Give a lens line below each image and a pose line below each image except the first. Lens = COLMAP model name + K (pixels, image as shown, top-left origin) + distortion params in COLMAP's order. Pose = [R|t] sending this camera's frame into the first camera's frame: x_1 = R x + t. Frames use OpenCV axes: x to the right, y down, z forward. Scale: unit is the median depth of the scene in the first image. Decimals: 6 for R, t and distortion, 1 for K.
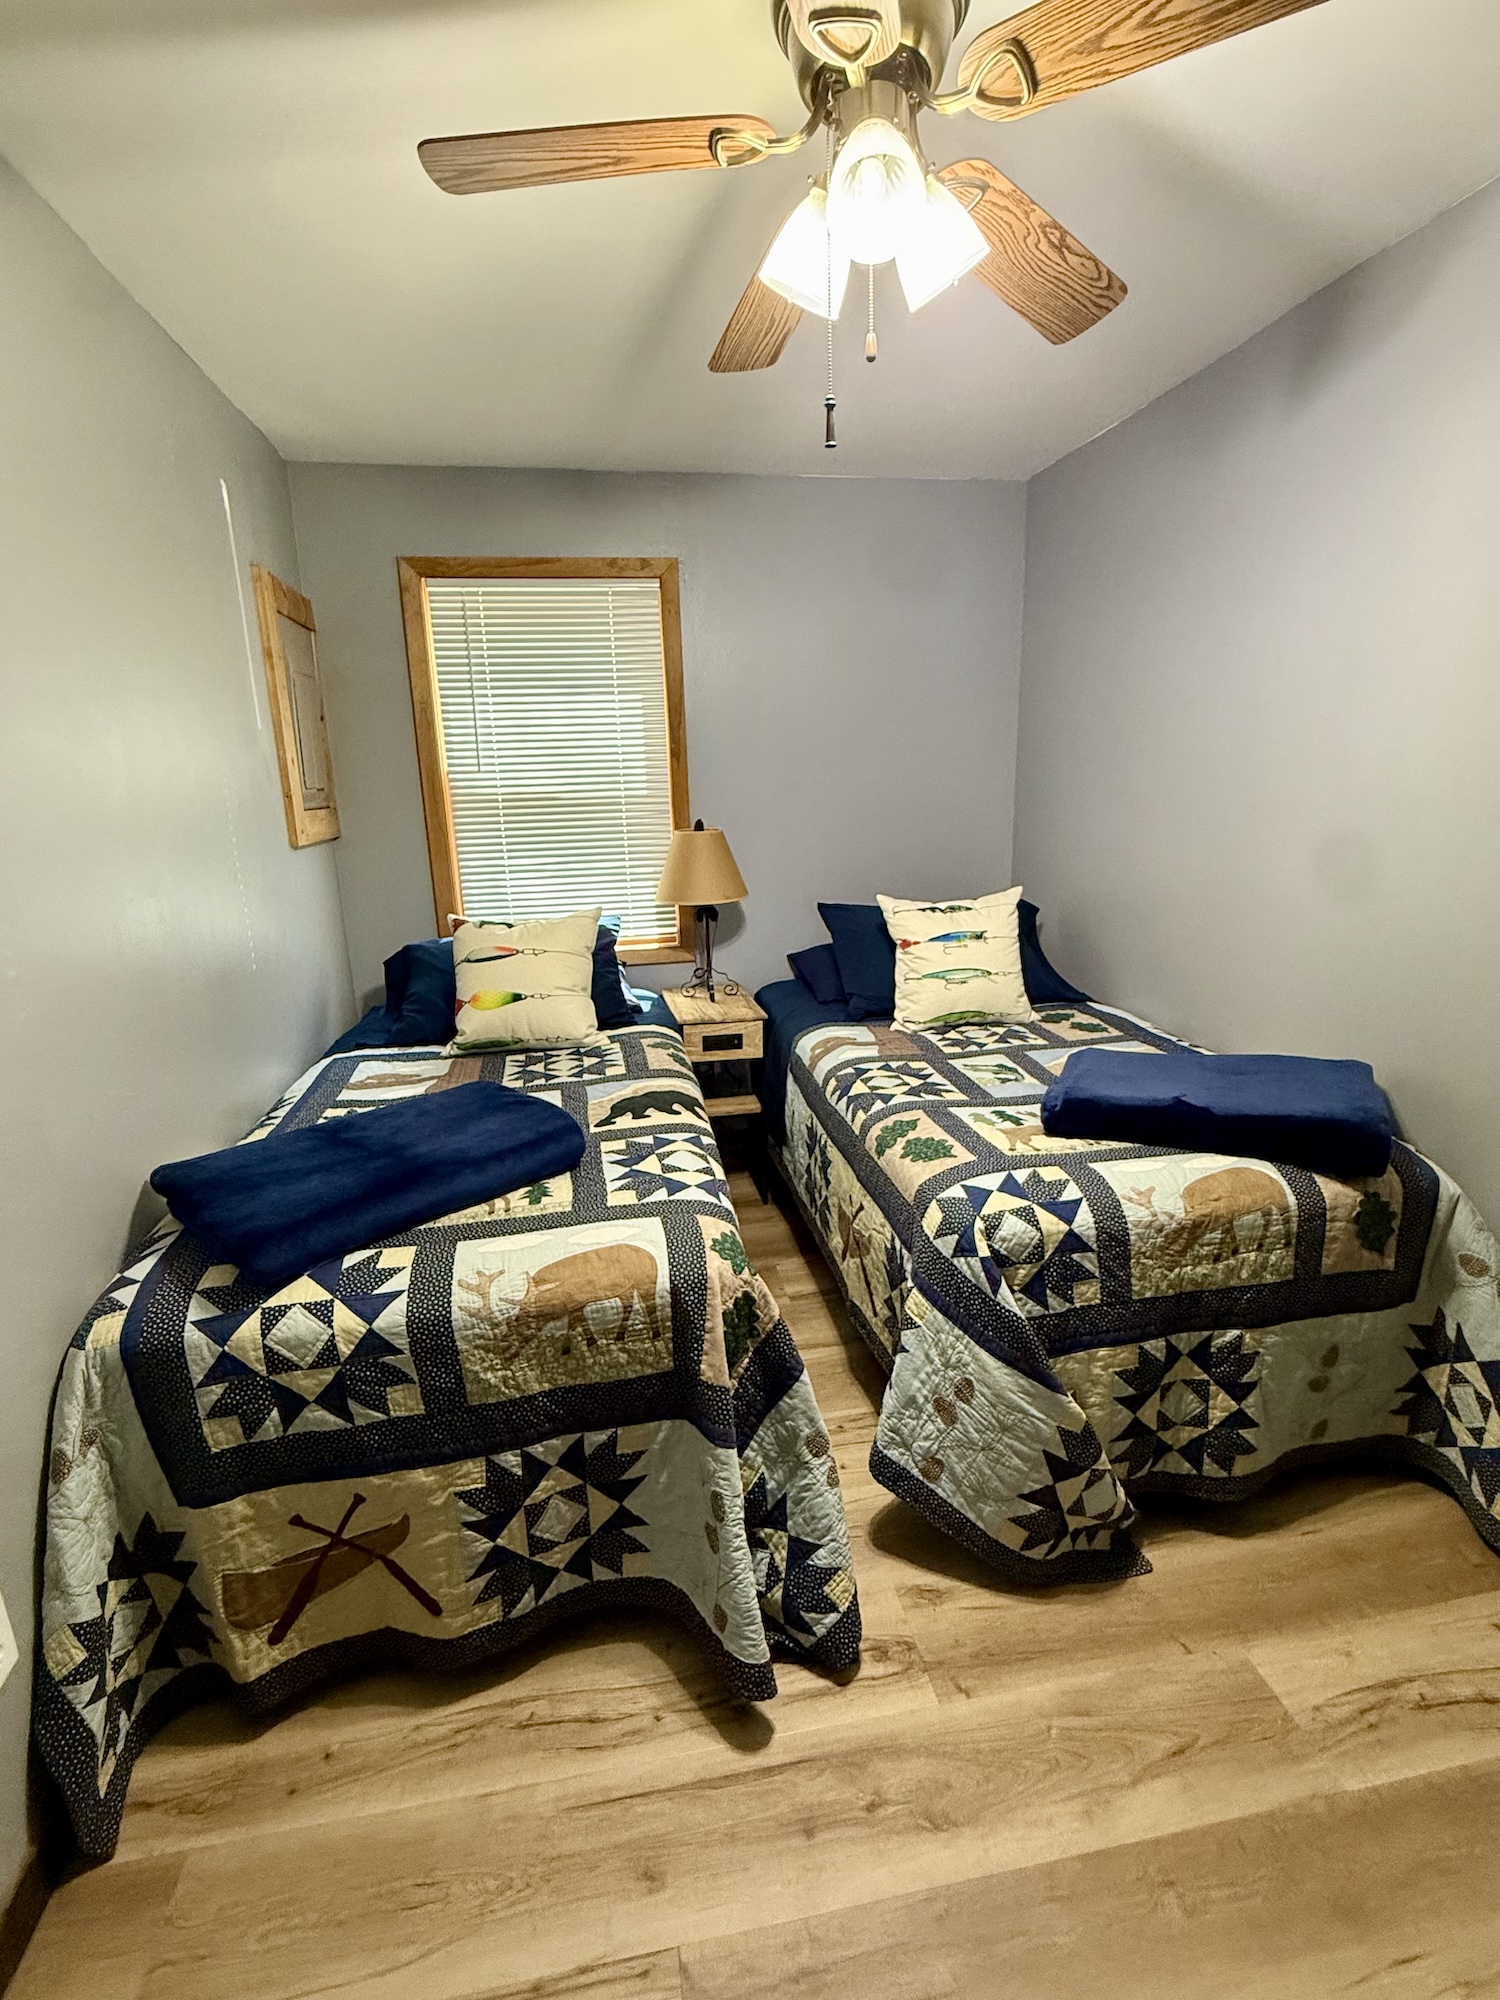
lens RADIAL K [[942.9, 0, 754.6], [0, 942.9, 1002.0], [0, 0, 1]] dist [0.001805, 0.000644]
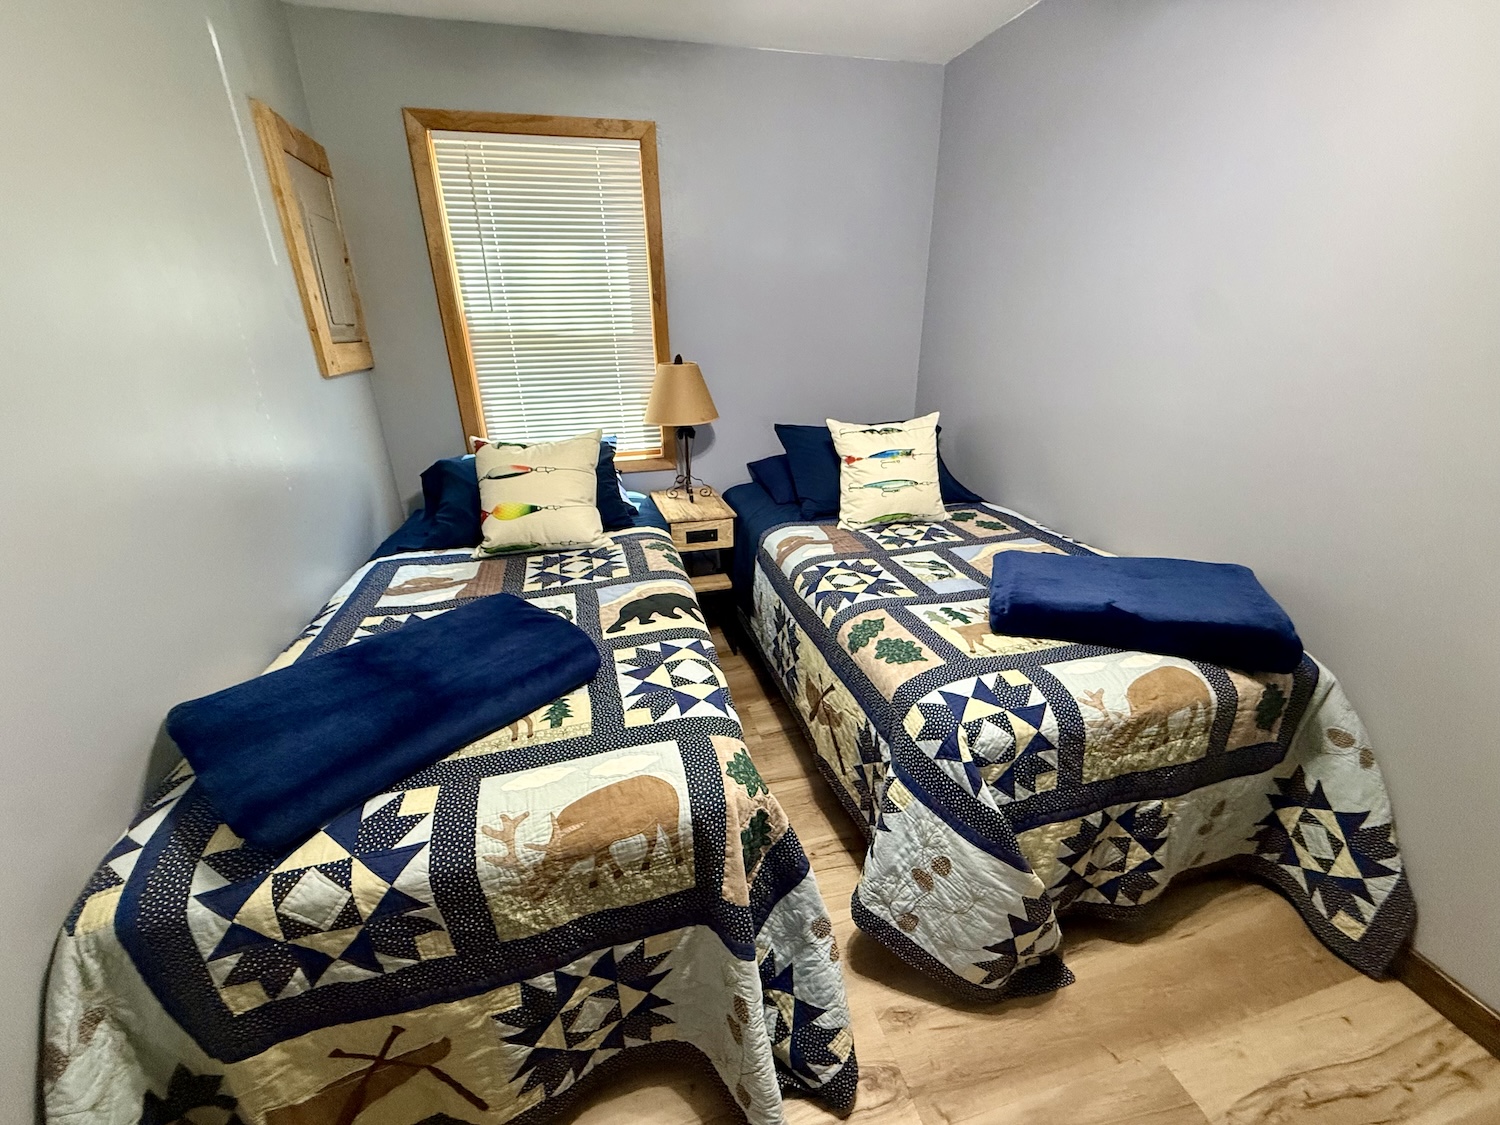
lens RADIAL K [[597.5, 0, 746.7], [0, 597.5, 560.1], [0, 0, 1]] dist [-0.000883, 0.000725]
pose [[0.996643, -0.018495, 0.079755, -0.067187], [0.007162, 0.990111, 0.140102, -0.065623], [-0.081557, -0.139060, 0.986920, 0.334262]]
